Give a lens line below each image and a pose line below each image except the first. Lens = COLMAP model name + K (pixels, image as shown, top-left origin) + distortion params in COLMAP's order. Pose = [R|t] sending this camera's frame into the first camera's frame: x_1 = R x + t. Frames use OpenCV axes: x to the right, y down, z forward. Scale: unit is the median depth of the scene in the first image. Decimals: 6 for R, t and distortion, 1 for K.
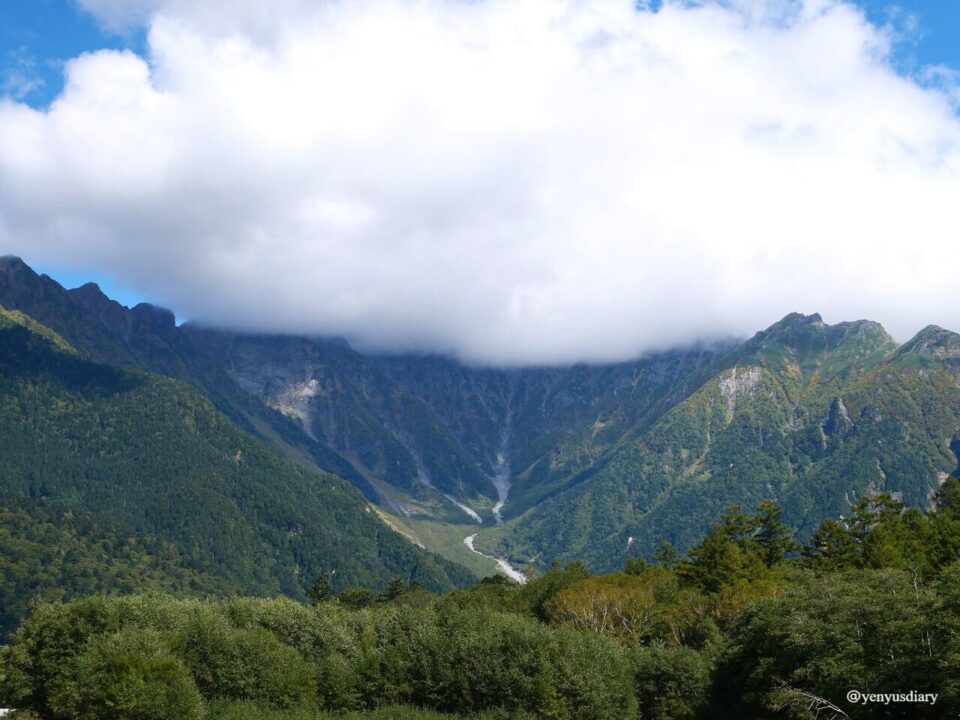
lens RADIAL K [[1698.2, 0, 480.0], [0, 1698.2, 360.0], [0, 0, 1]] dist [-0.009616, -0.046069]
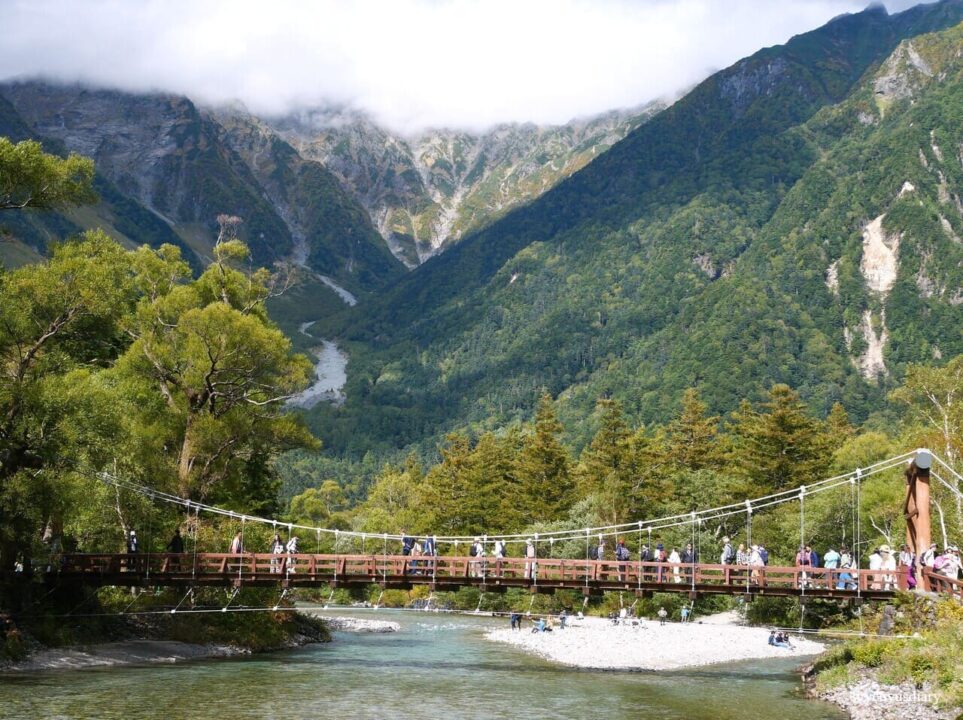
lens RADIAL K [[1467.6, 0, 481.5], [0, 1467.6, 360.0], [0, 0, 1]] dist [-0.013410, 0.115909]
pose [[0.996362, -0.014789, -0.083933, 0.151321], [0.018695, 0.998769, 0.045947, 0.142781], [0.083150, -0.047349, 0.995412, 0.686608]]
